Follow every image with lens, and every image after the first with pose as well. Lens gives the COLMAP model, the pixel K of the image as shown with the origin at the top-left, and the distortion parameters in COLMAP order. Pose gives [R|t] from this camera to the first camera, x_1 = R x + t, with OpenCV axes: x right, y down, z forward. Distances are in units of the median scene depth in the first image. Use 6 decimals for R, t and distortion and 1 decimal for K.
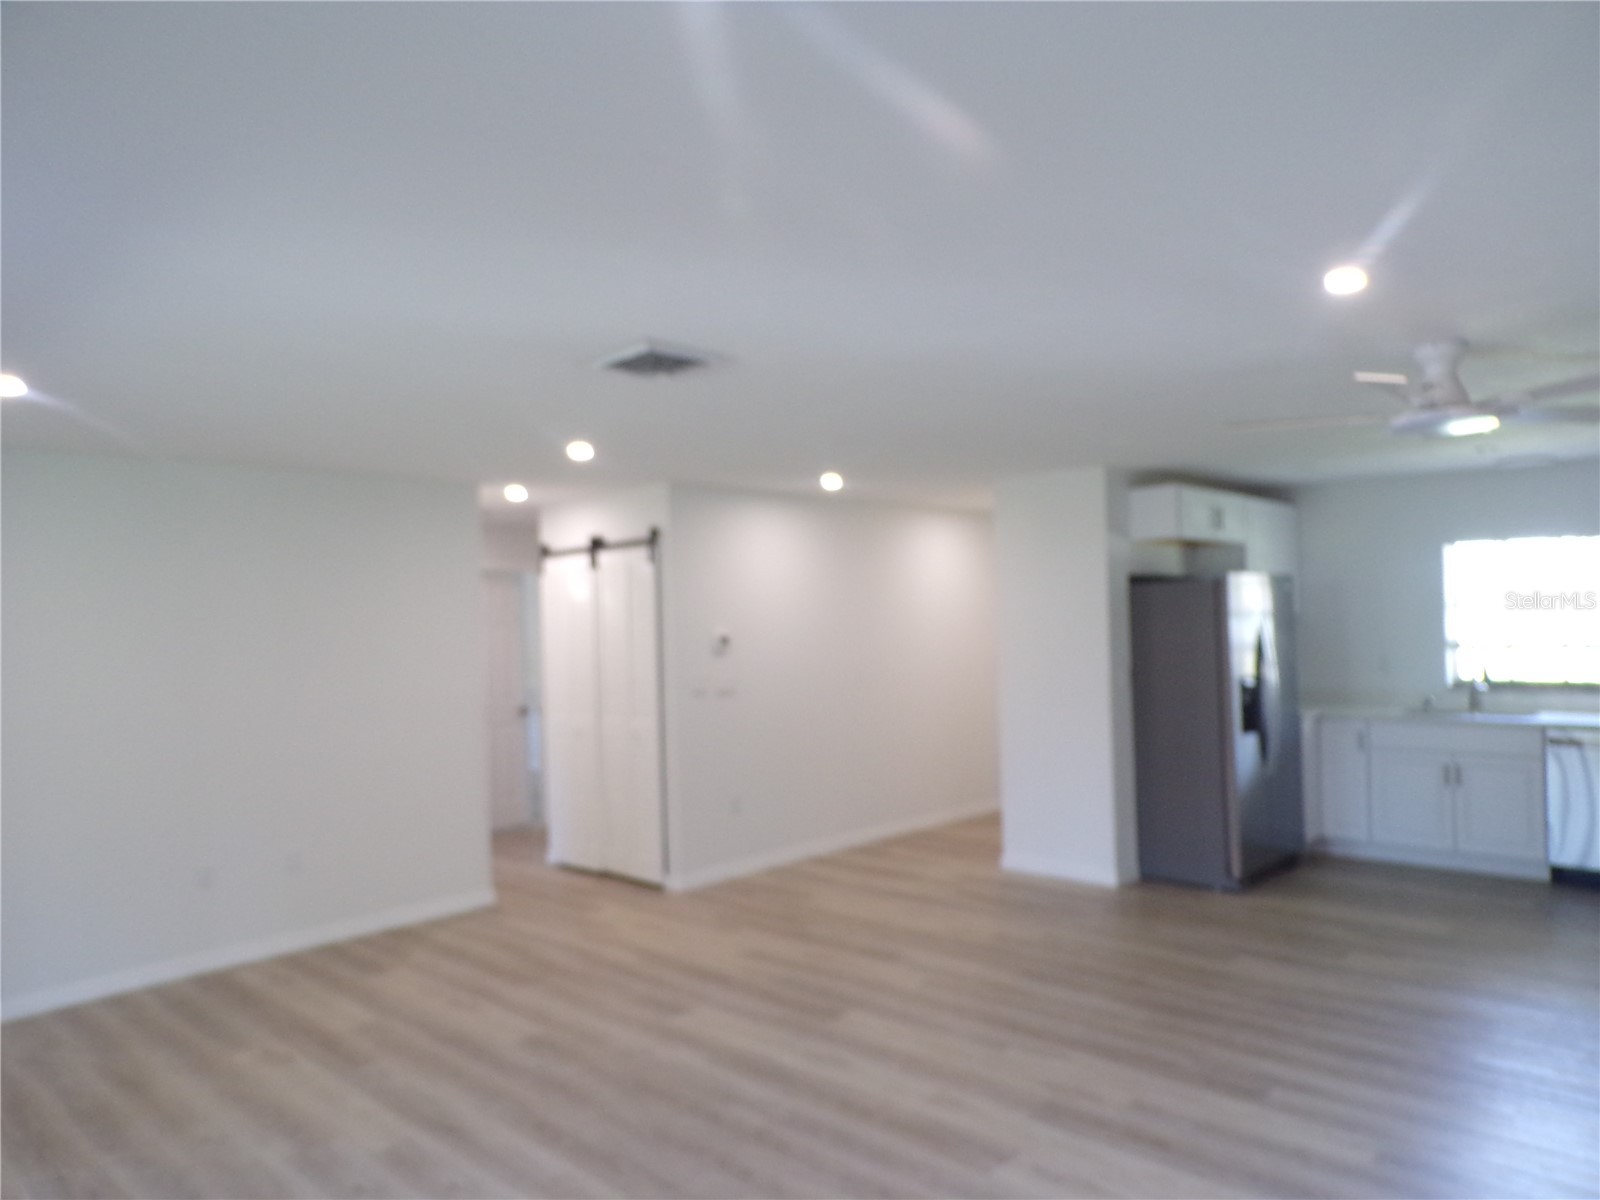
lens RADIAL K [[1100.4, 0, 814.4], [0, 1100.4, 596.5], [0, 0, 1]] dist [0.008072, 0.006175]
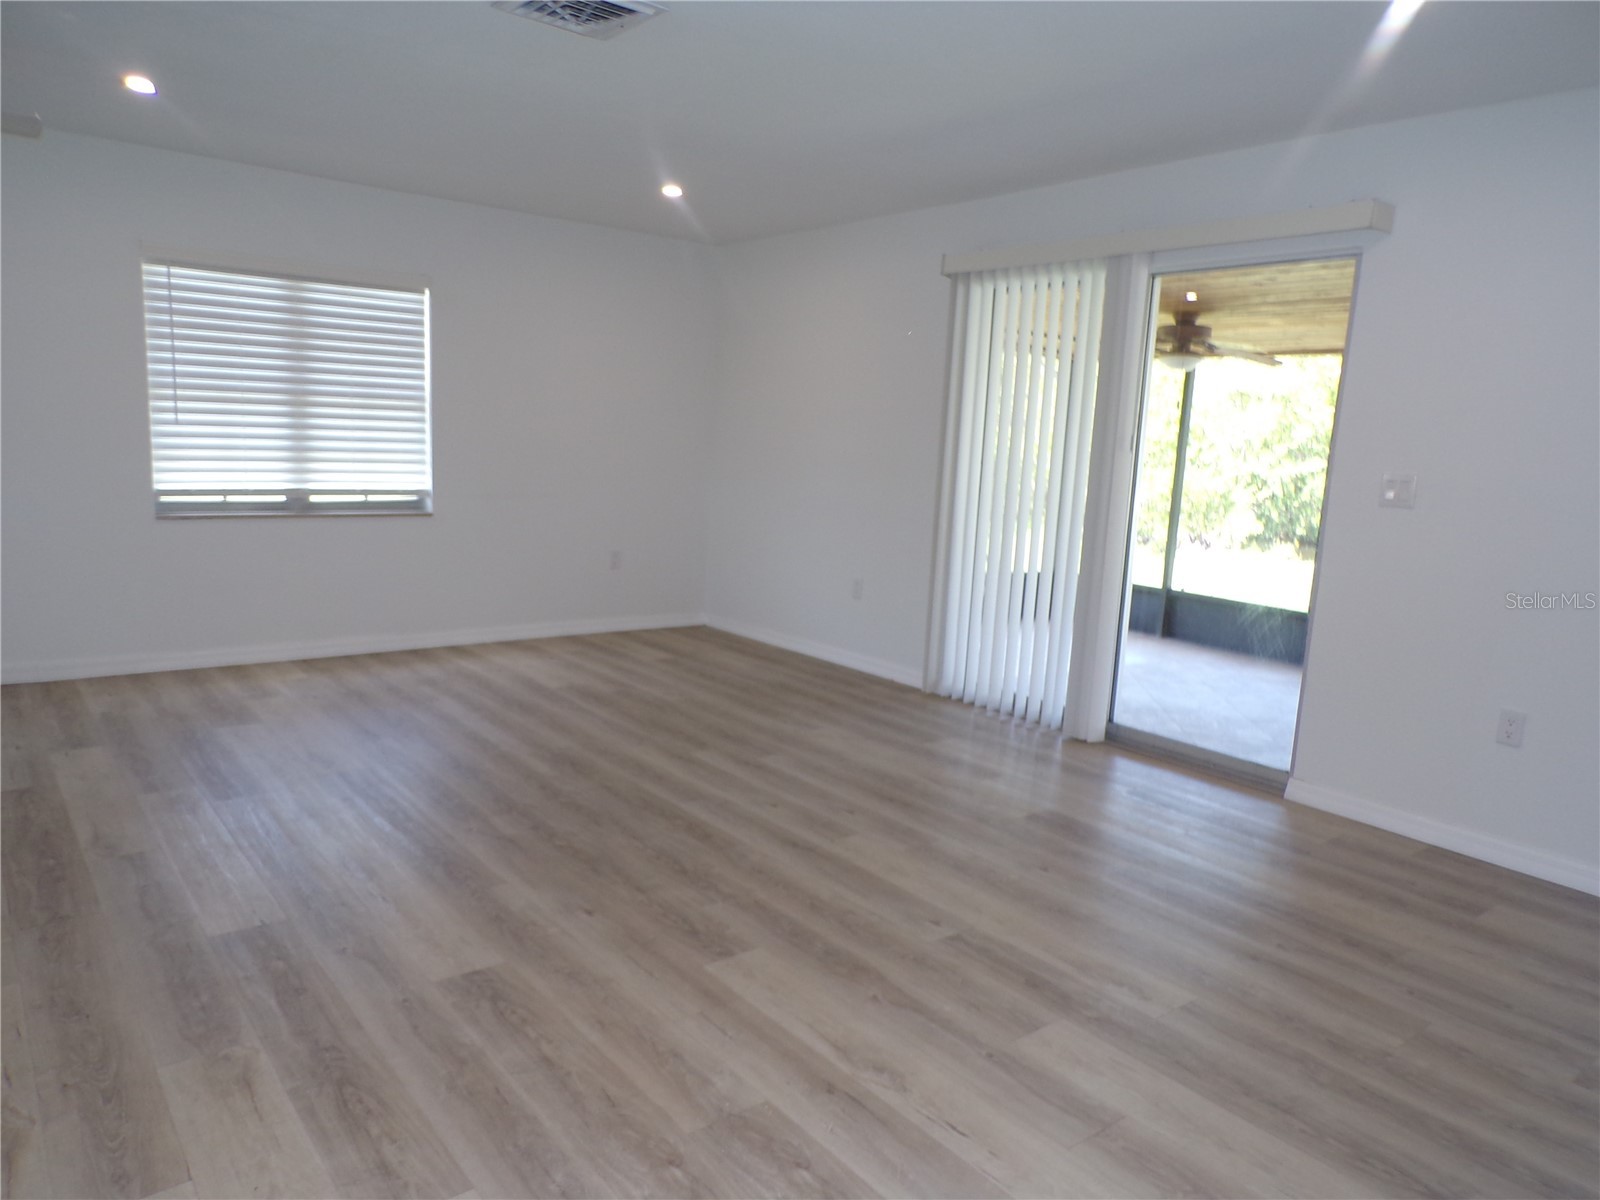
lens RADIAL K [[1100.4, 0, 805.8], [0, 1100.4, 605.6], [0, 0, 1]] dist [0.008072, 0.006175]
pose [[-0.989349, -0.039662, 0.140054, -0.365512], [-0.020052, 0.990125, 0.138745, 0.101606], [-0.144174, 0.134459, -0.980375, 1.510317]]
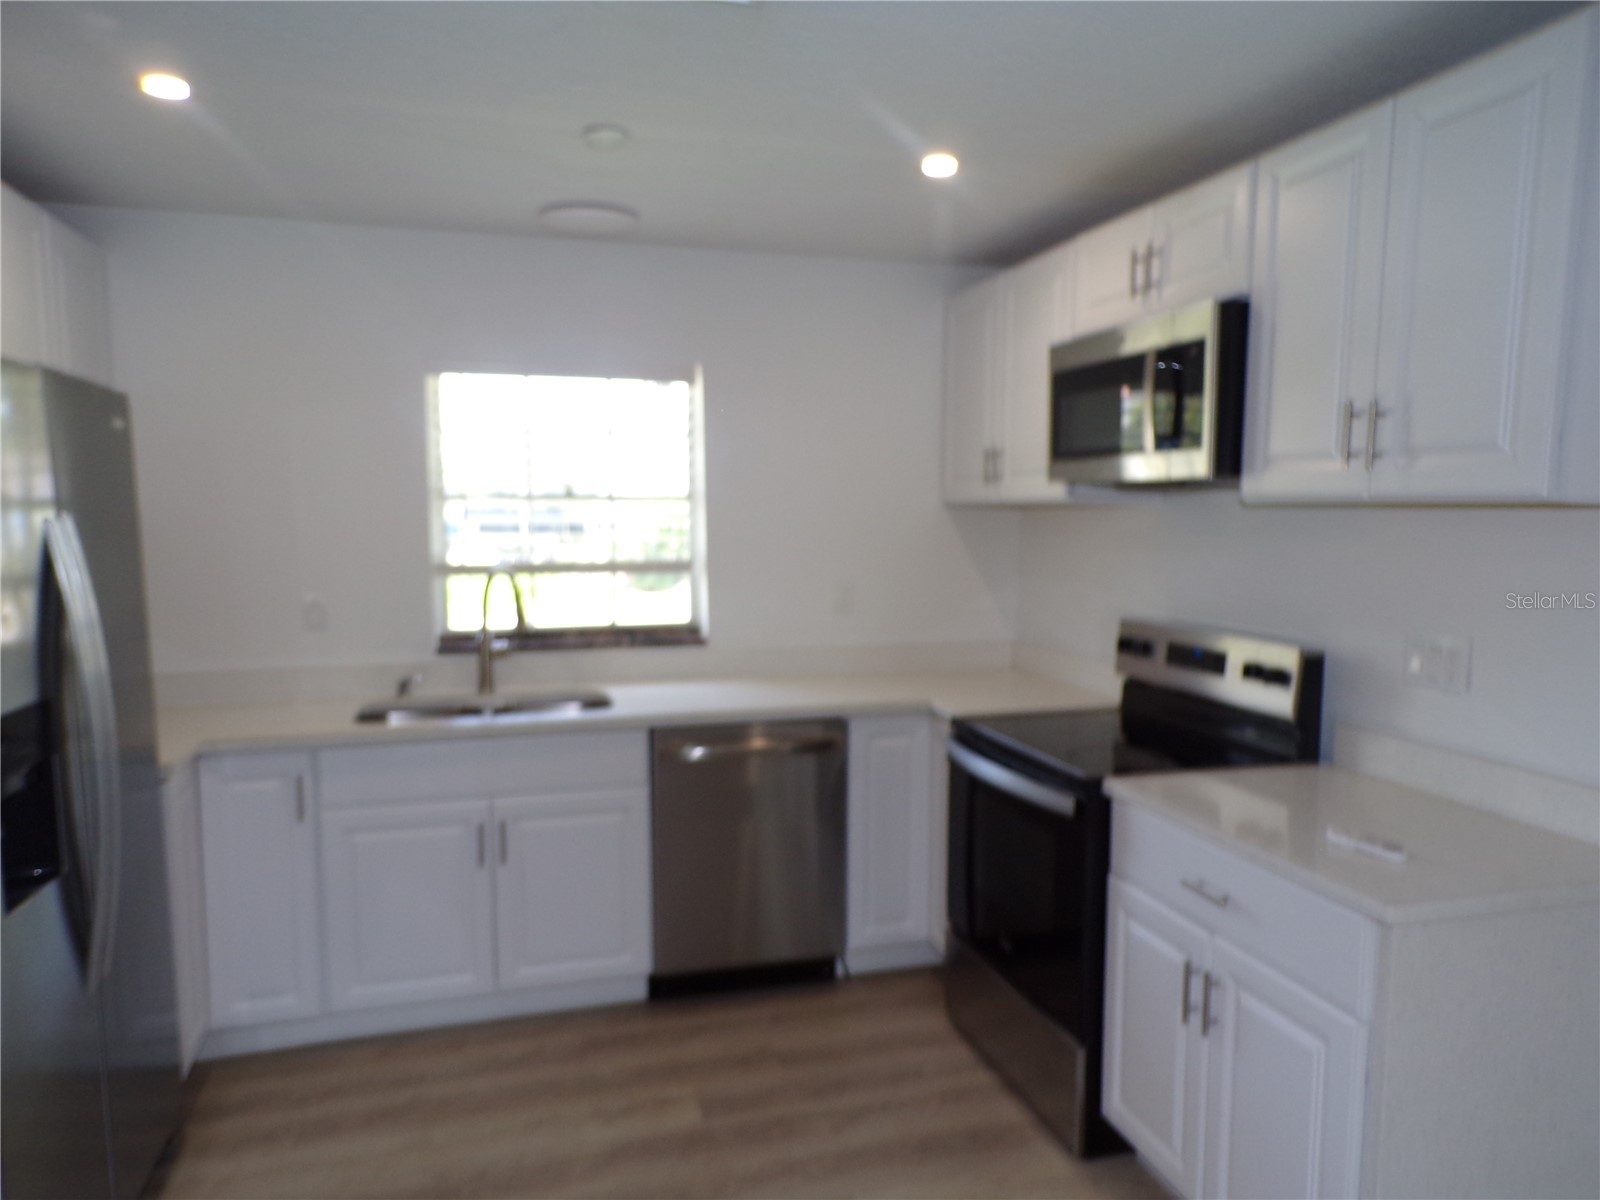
lens RADIAL K [[1100.4, 0, 804.5], [0, 1100.4, 607.5], [0, 0, 1]] dist [0.008072, 0.006175]
pose [[0.499202, -0.055077, 0.864733, 0.337884], [-0.031284, 0.996182, 0.081509, 0.022296], [-0.865921, -0.067742, 0.495573, 0.936723]]
